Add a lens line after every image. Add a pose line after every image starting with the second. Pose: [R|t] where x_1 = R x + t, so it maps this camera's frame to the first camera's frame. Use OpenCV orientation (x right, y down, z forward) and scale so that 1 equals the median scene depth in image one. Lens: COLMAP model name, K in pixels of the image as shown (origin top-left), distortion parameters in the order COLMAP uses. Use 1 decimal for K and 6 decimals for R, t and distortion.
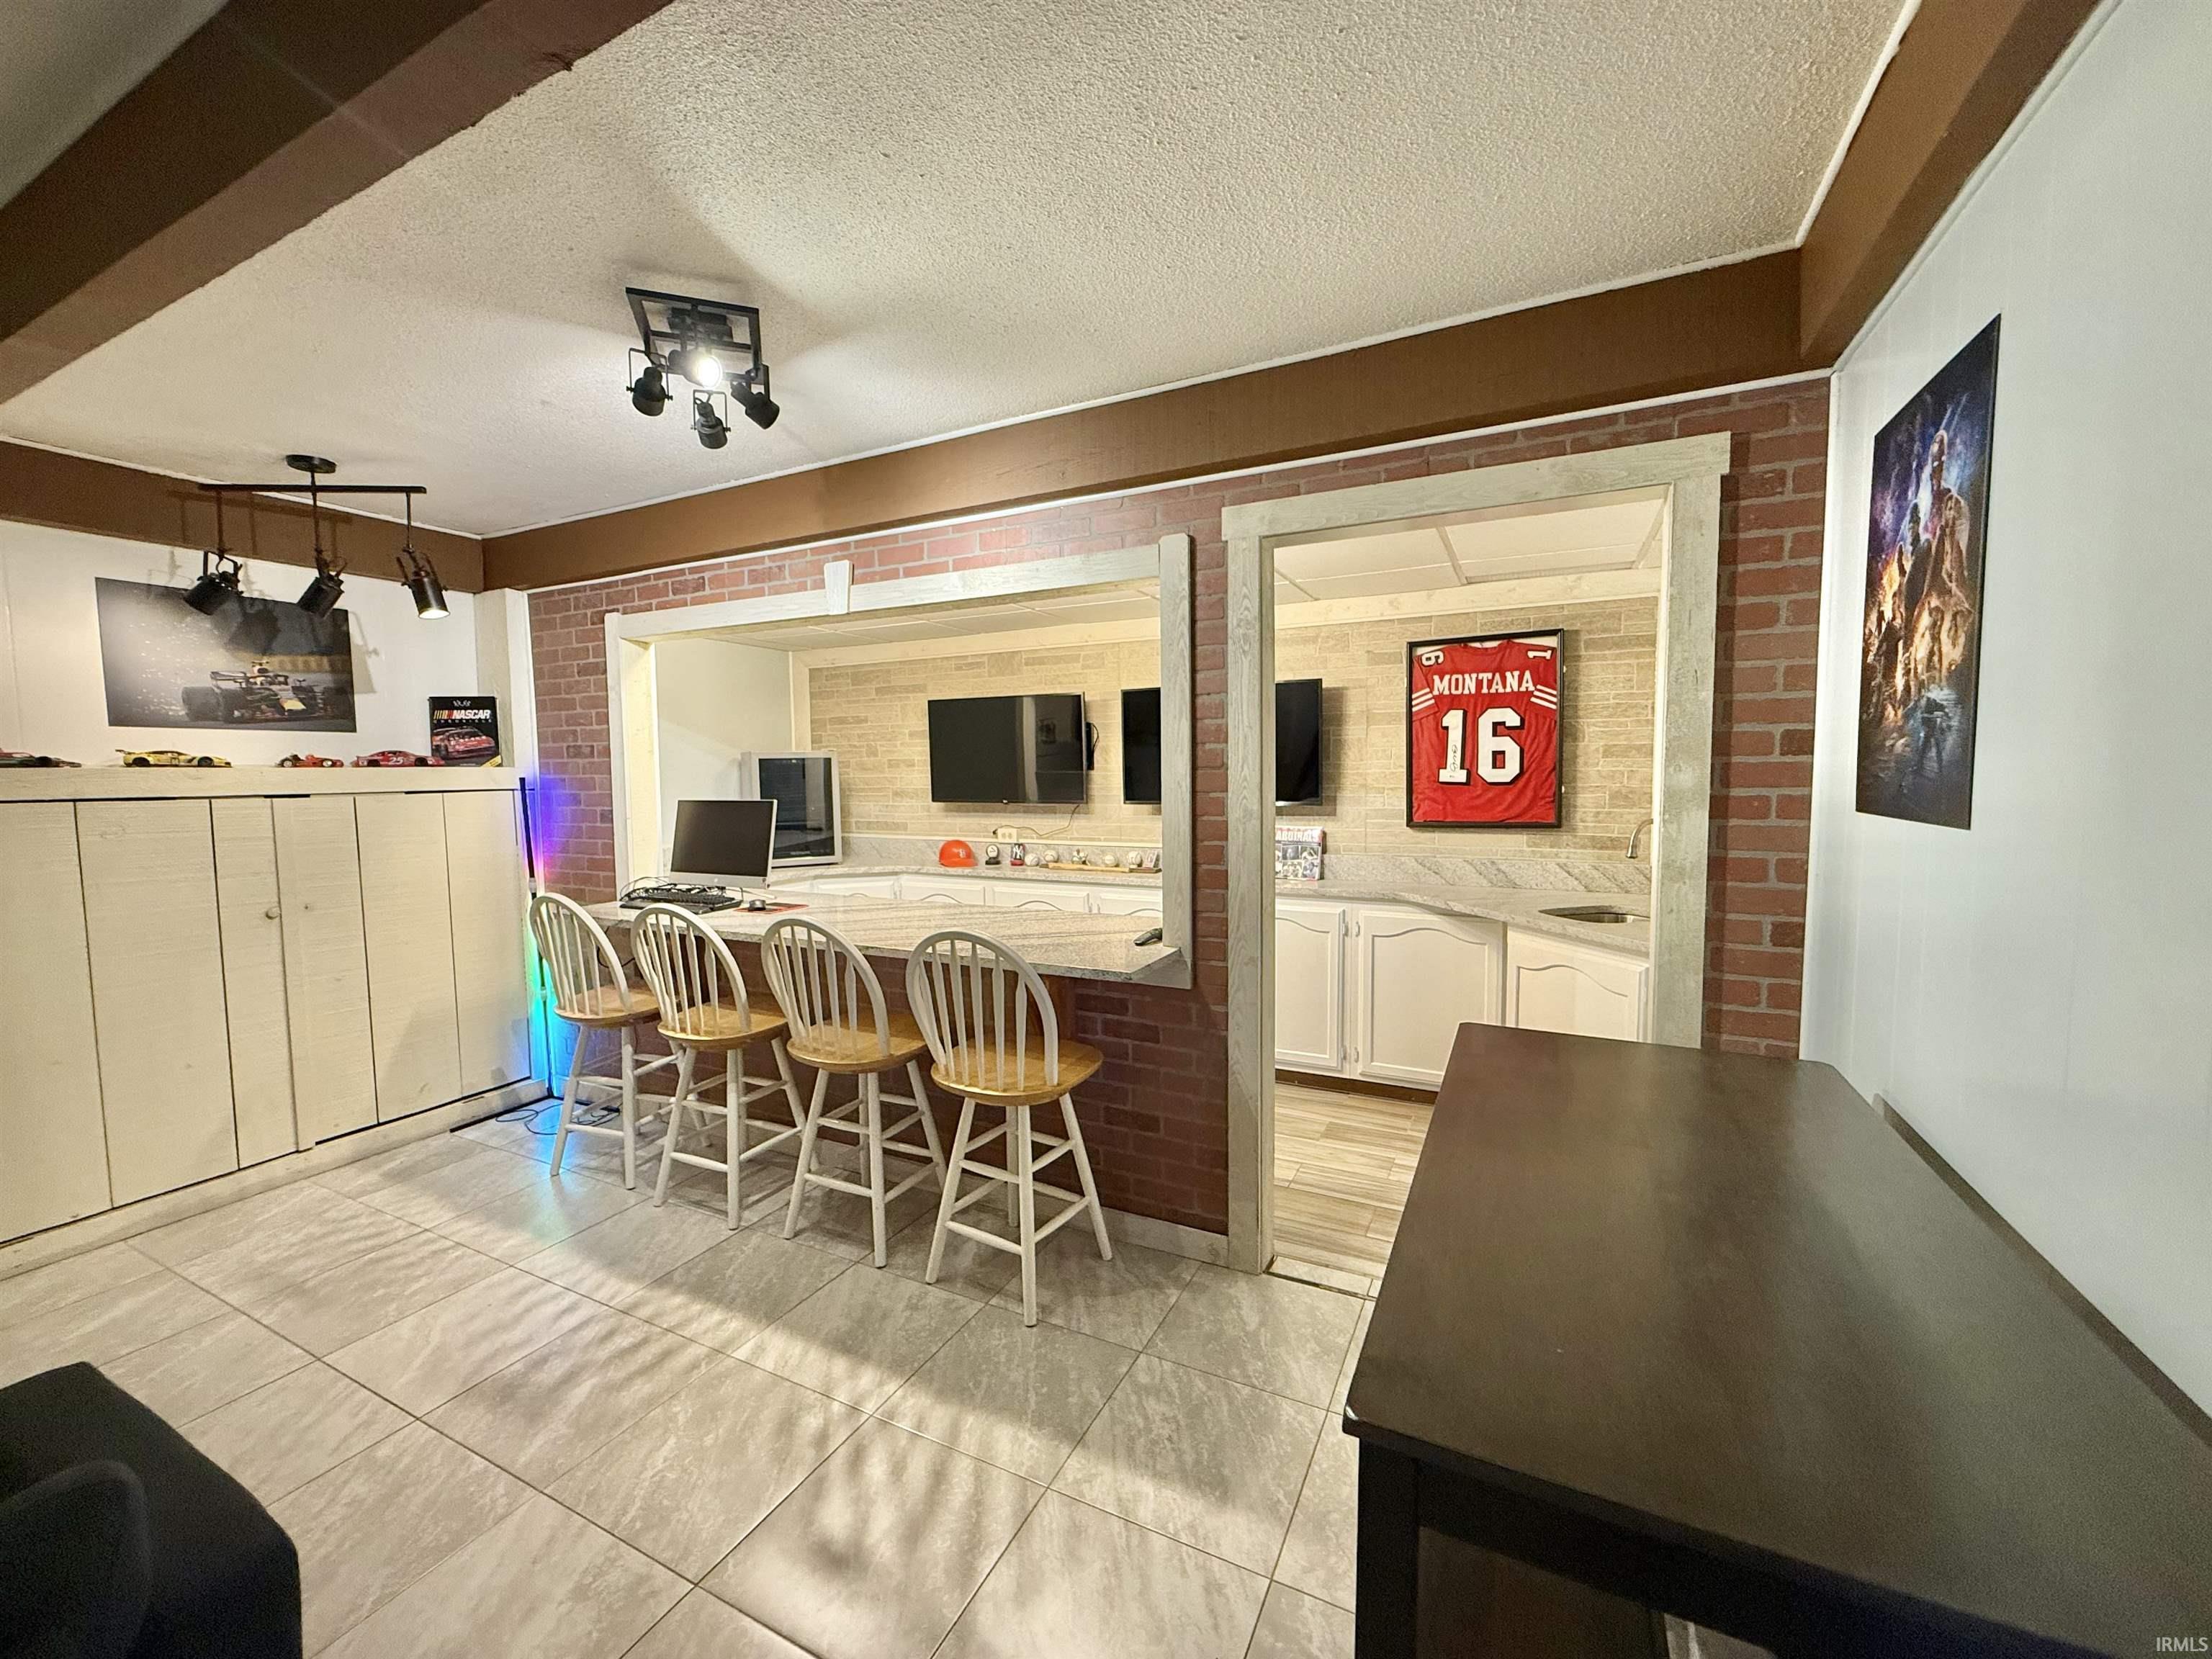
lens RADIAL K [[883.8, 0, 1096.5], [0, 883.8, 835.4], [0, 0, 1]] dist [0.001016, -0.000051]
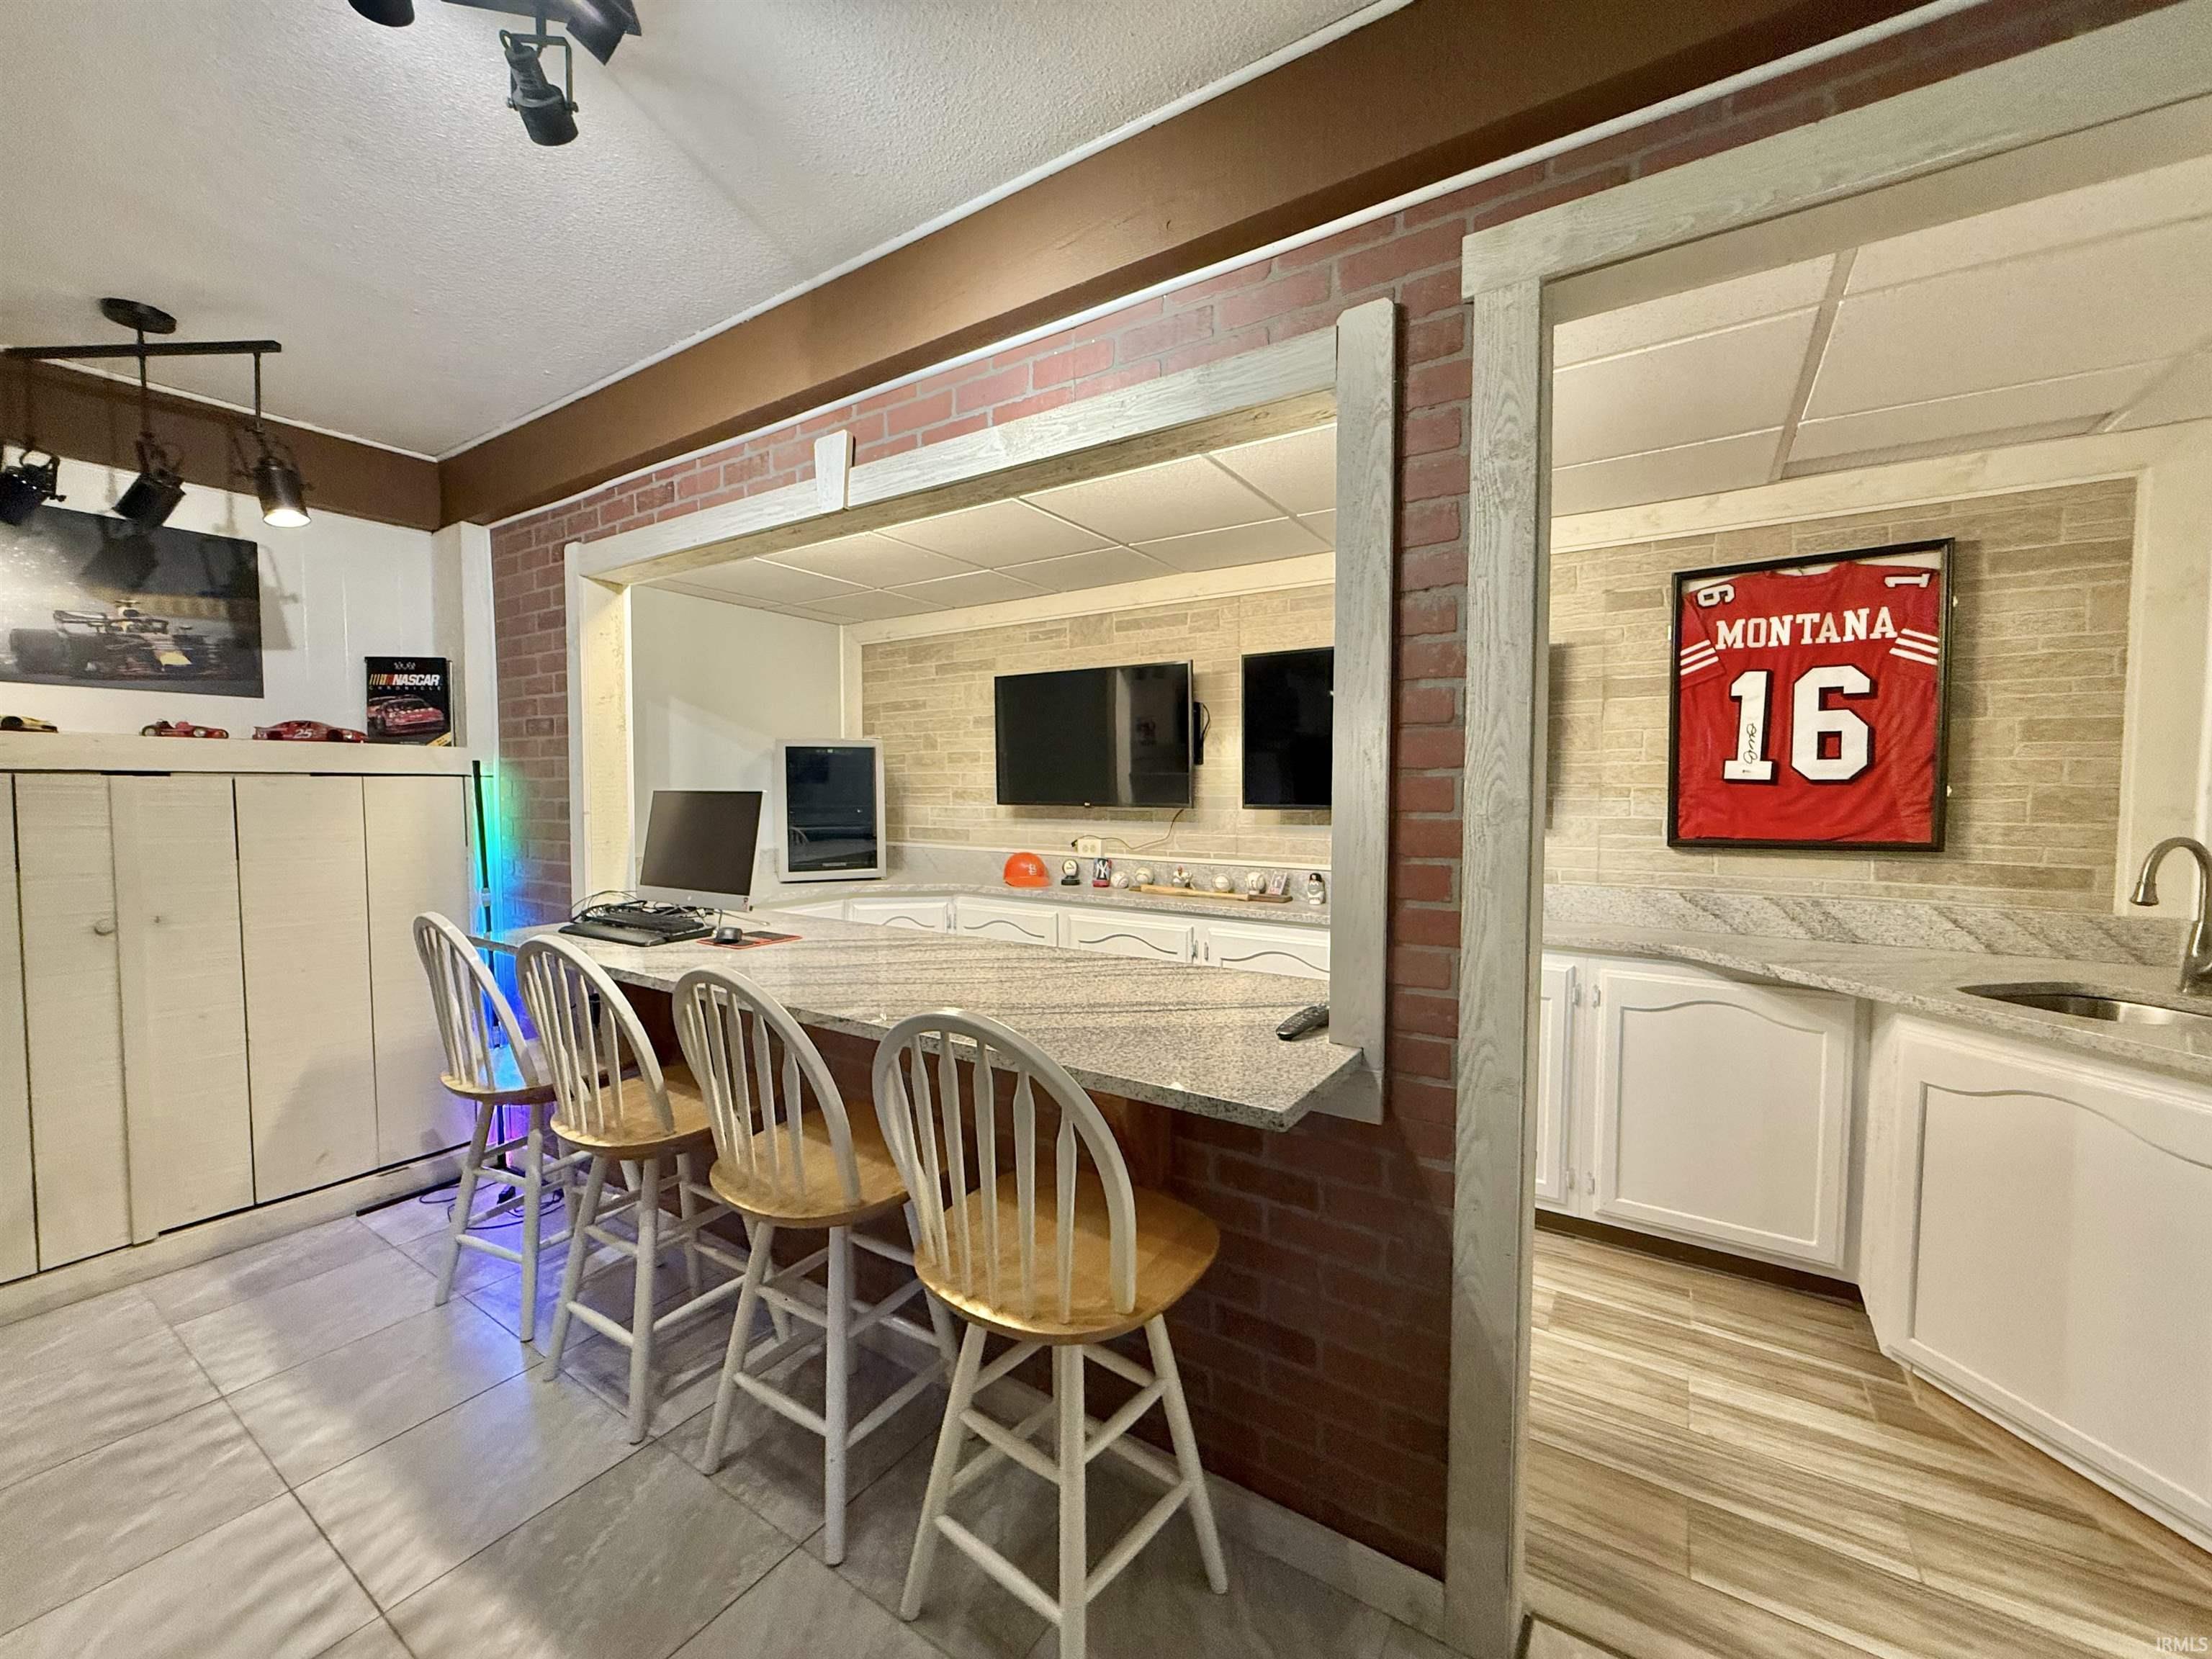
lens RADIAL K [[883.8, 0, 1095.7], [0, 883.8, 834.4], [0, 0, 1]] dist [0.001016, -0.000051]
pose [[0.993155, 0.018795, -0.115279, -0.007428], [-0.021342, 0.999554, -0.020898, 0.005575], [0.114834, 0.023215, 0.993113, 0.301962]]
